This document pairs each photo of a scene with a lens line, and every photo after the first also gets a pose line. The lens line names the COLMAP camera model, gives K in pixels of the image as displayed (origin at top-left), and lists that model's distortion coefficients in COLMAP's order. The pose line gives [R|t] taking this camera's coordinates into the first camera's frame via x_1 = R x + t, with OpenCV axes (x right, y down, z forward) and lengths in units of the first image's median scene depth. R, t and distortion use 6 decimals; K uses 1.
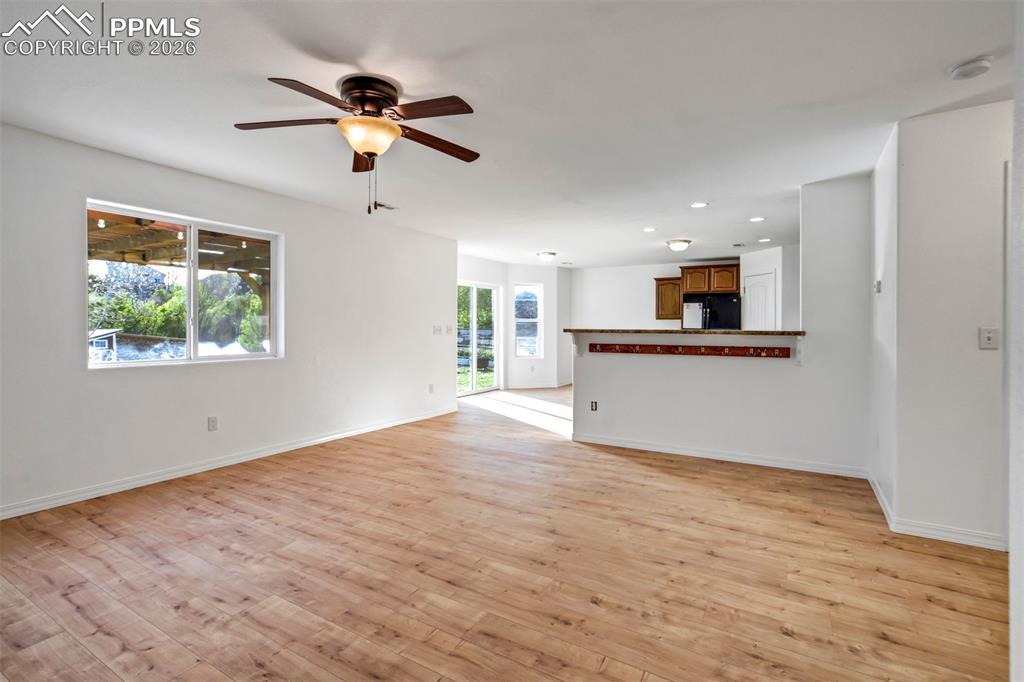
lens RADIAL K [[479.7, 0, 513.2], [0, 479.7, 338.1], [0, 0, 1]] dist [-0.041909, 0.022246]
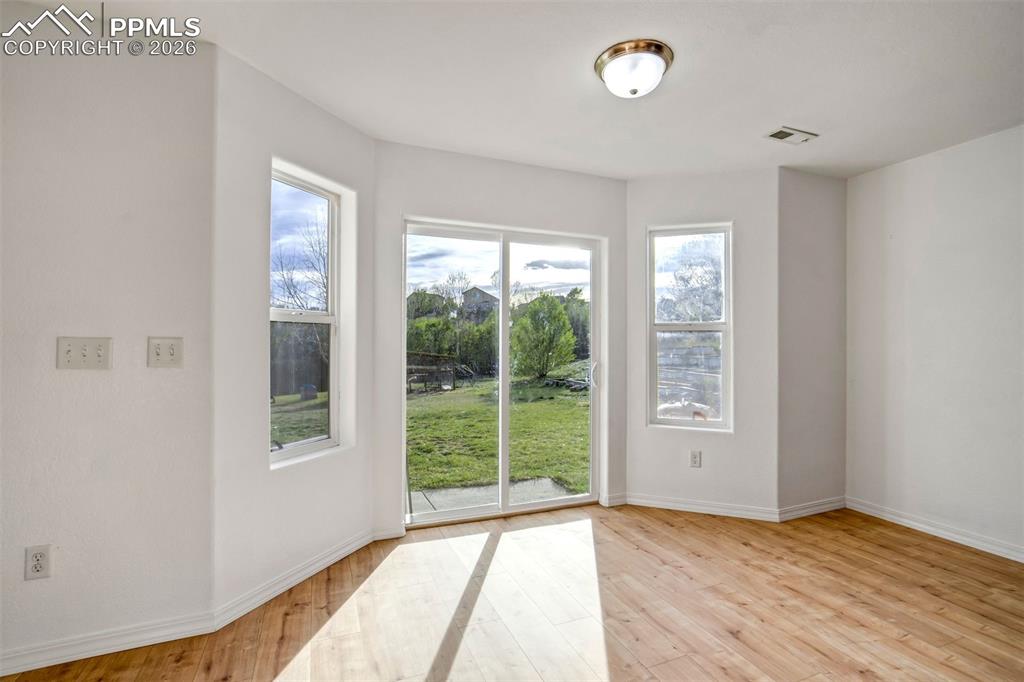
lens RADIAL K [[477.0, 0, 513.1], [0, 477.0, 346.9], [0, 0, 1]] dist [-0.040767, 0.022035]
pose [[0.799276, 0.002922, -0.600957, 0.474014], [-0.014439, 0.999793, -0.014343, -0.044360], [0.600790, 0.020141, 0.799153, 2.066971]]
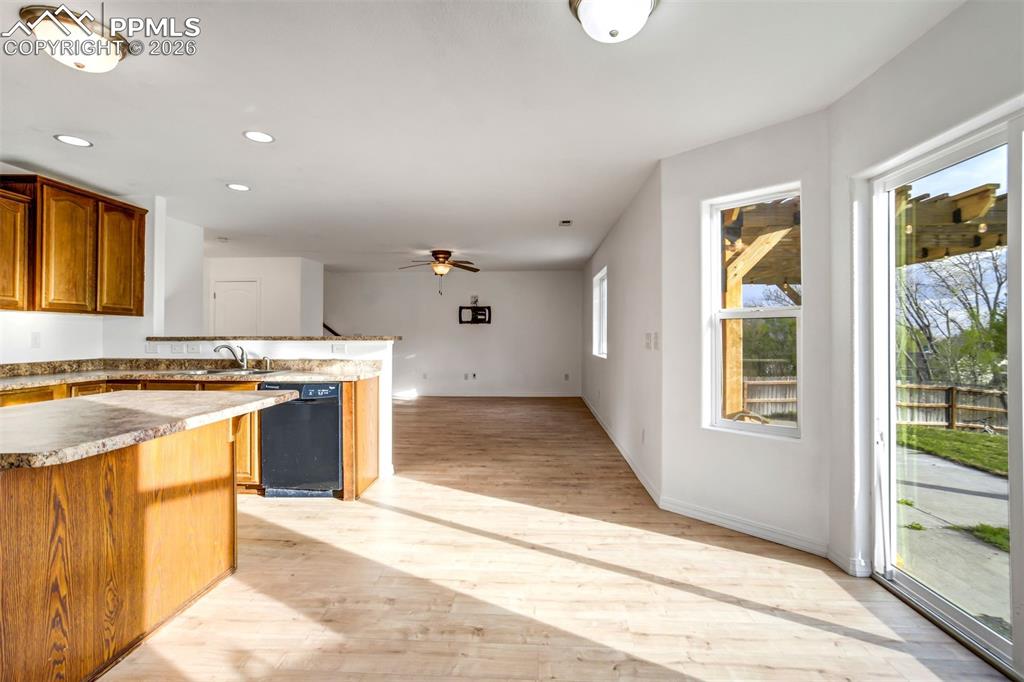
lens RADIAL K [[479.7, 0, 513.2], [0, 479.7, 338.1], [0, 0, 1]] dist [-0.041909, 0.022246]
pose [[-0.884513, -0.004591, -0.466492, 0.577155], [-0.016194, 0.999651, 0.020867, -0.066963], [0.466234, 0.026011, -0.884279, 3.200000]]
